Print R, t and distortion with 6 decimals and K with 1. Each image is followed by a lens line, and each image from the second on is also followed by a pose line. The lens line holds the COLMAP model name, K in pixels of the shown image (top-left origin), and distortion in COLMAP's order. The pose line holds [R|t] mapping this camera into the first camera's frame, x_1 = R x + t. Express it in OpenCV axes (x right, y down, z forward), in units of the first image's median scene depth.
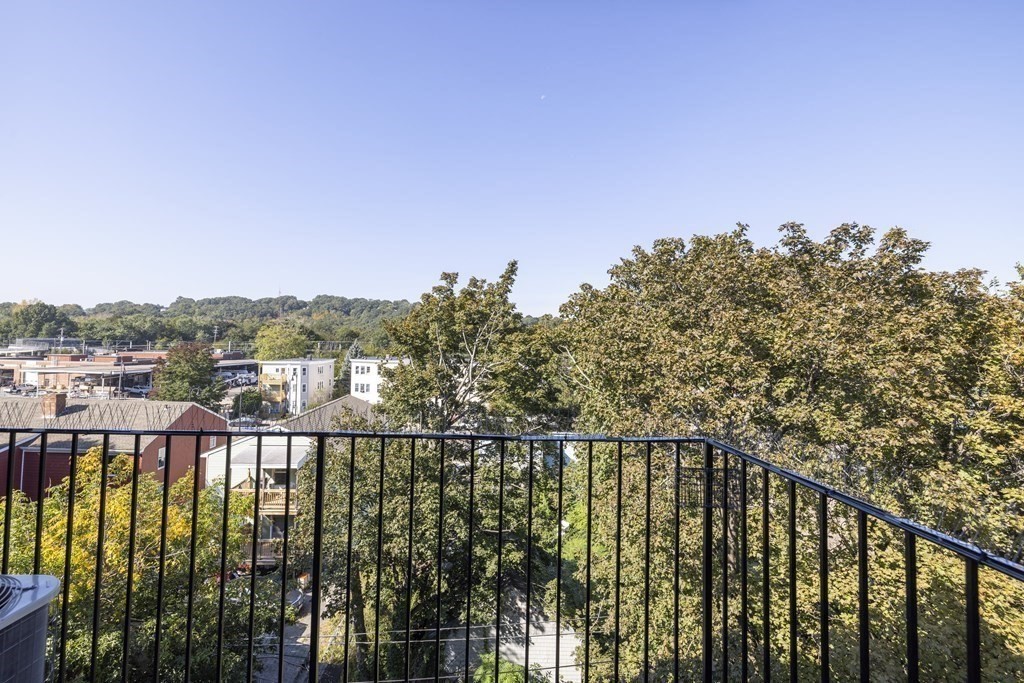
lens RADIAL K [[426.8, 0, 493.2], [0, 426.8, 327.4], [0, 0, 1]] dist [0.001491, -0.000088]
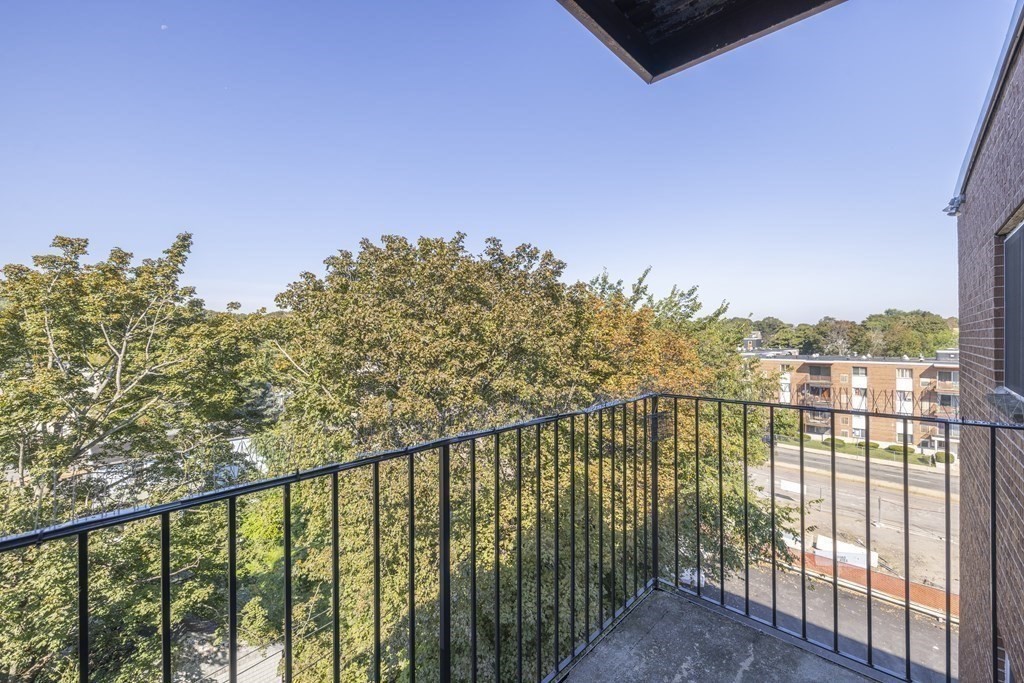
lens RADIAL K [[423.7, 0, 490.4], [0, 423.7, 334.0], [0, 0, 1]] dist [-0.000988, -0.000392]
pose [[0.726772, -0.022727, 0.686503, -0.177766], [-0.004062, 0.999293, 0.037381, -0.001497], [-0.686867, -0.029956, 0.726165, 0.061775]]
